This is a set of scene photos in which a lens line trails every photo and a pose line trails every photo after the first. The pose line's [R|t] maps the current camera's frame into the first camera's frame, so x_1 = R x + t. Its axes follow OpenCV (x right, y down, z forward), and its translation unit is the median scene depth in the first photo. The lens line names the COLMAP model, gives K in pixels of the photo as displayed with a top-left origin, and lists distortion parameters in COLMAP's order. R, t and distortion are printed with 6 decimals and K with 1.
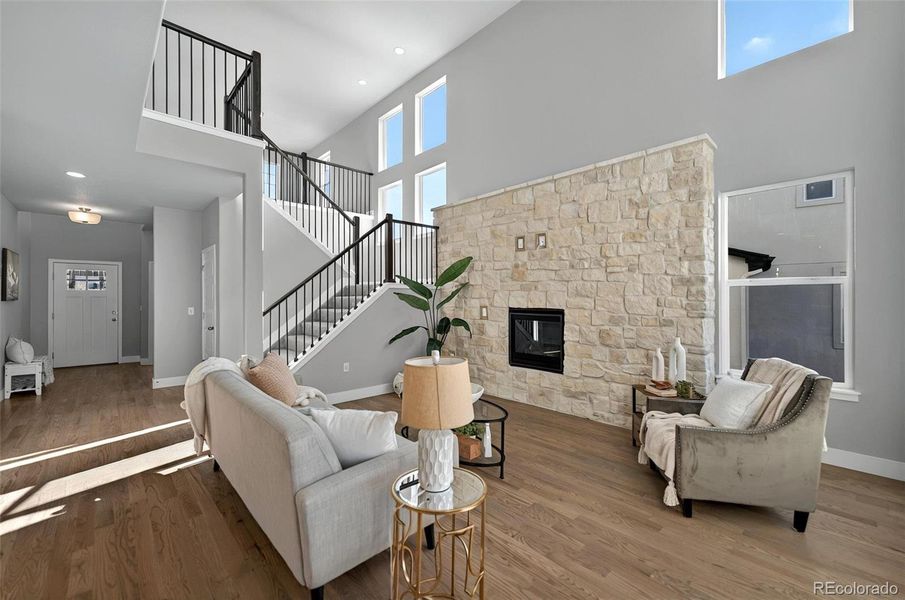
lens RADIAL K [[376.1, 0, 454.5], [0, 376.1, 301.8], [0, 0, 1]] dist [0.003200, -0.000180]
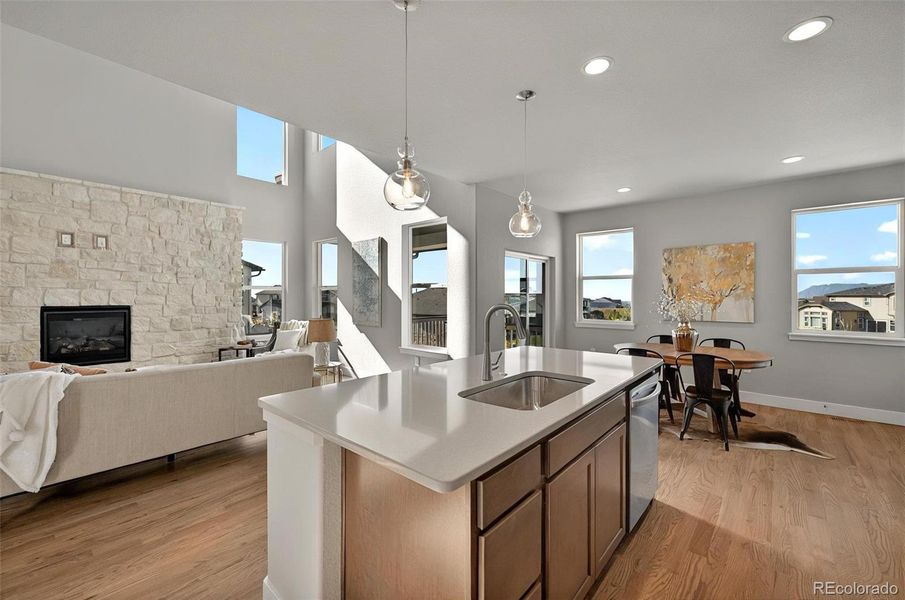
lens RADIAL K [[376.1, 0, 452.5], [0, 376.1, 295.2], [0, 0, 1]] dist [0.003200, -0.000180]
pose [[-0.080167, -0.007443, 0.996754, -0.932940], [0.003375, 0.999964, 0.007738, -0.016817], [-0.996776, 0.003985, -0.080139, 0.095475]]
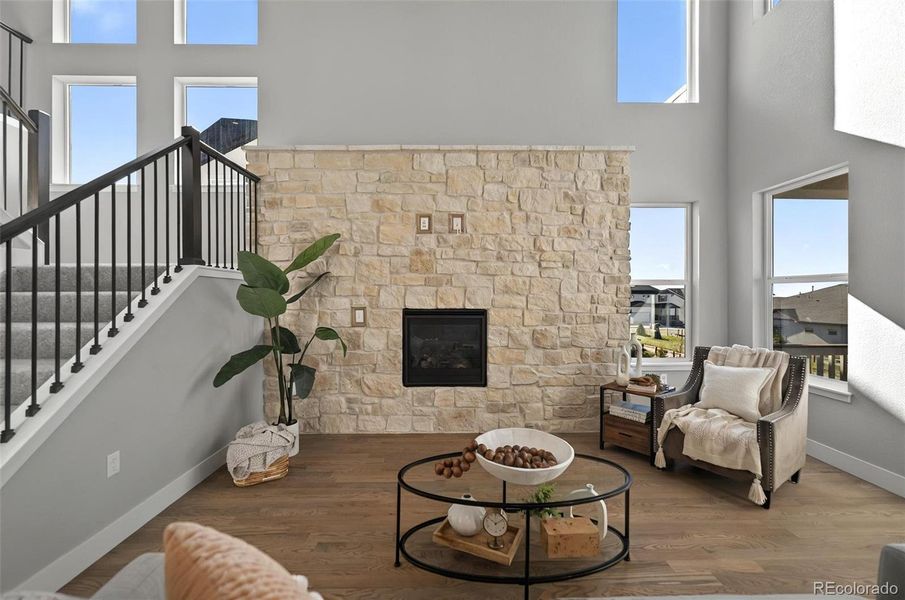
lens RADIAL K [[376.1, 0, 454.9], [0, 376.1, 298.6], [0, 0, 1]] dist [0.003200, -0.000180]
pose [[0.679577, -0.004196, 0.733592, -0.363197], [0.008008, 0.999966, -0.001699, -0.002211], [-0.733561, 0.007029, 0.679588, 0.472622]]
